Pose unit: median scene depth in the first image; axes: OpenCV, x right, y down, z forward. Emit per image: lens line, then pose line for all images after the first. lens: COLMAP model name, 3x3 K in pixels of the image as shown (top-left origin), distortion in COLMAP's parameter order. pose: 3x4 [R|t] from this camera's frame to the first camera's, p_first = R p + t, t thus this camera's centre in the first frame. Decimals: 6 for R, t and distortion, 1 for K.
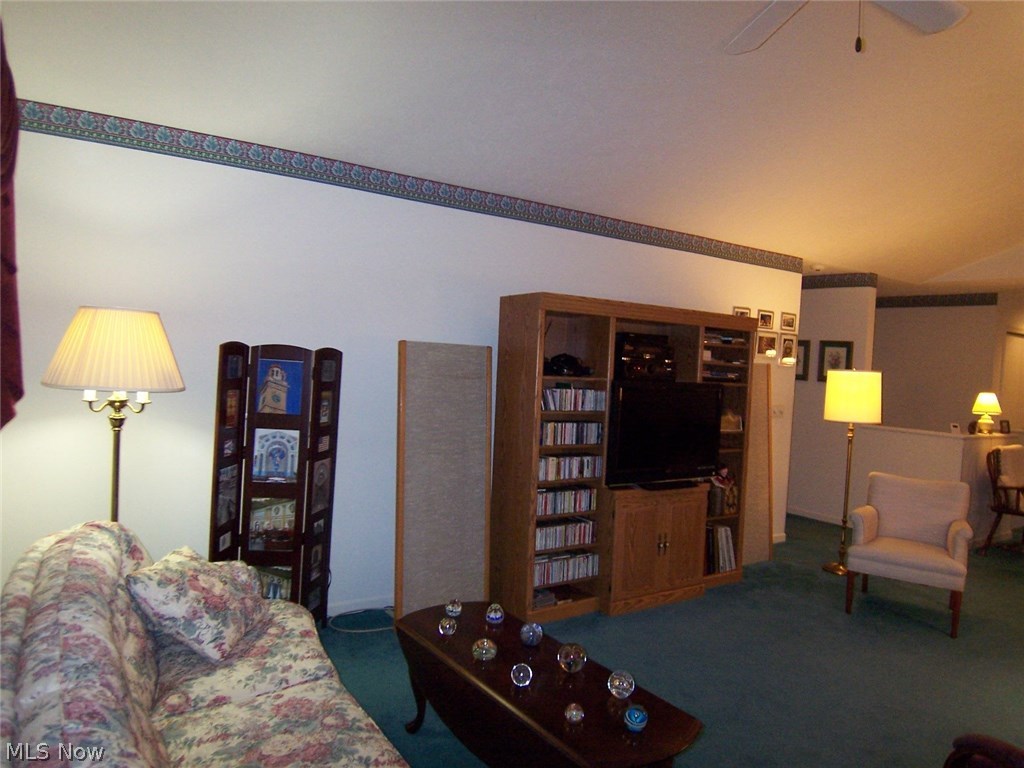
lens RADIAL K [[723.3, 0, 512.0], [0, 723.3, 384.0], [0, 0, 1]] dist [-0.031023, -0.003922]
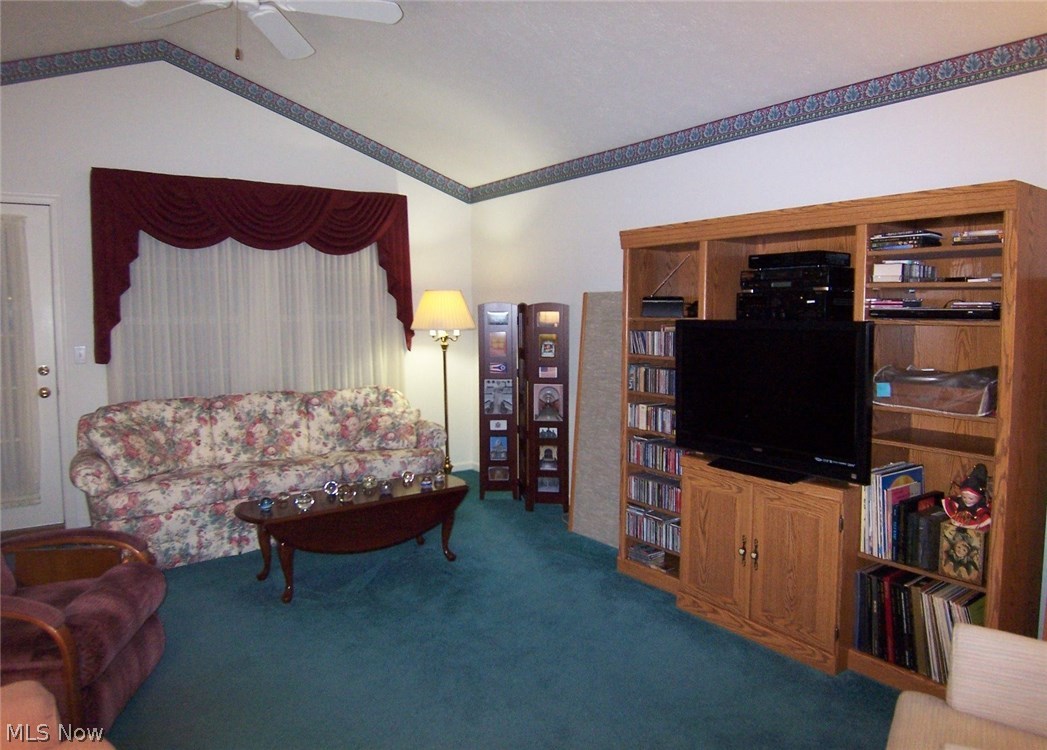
lens RADIAL K [[702.8, 0, 523.5], [0, 702.8, 375.0], [0, 0, 1]] dist [-0.091830, 0.000277]
pose [[-0.001980, 0.034881, -0.999390, 0.946700], [-0.036545, 0.998721, 0.034930, 0.037500], [0.999330, 0.036592, -0.000703, 0.838790]]
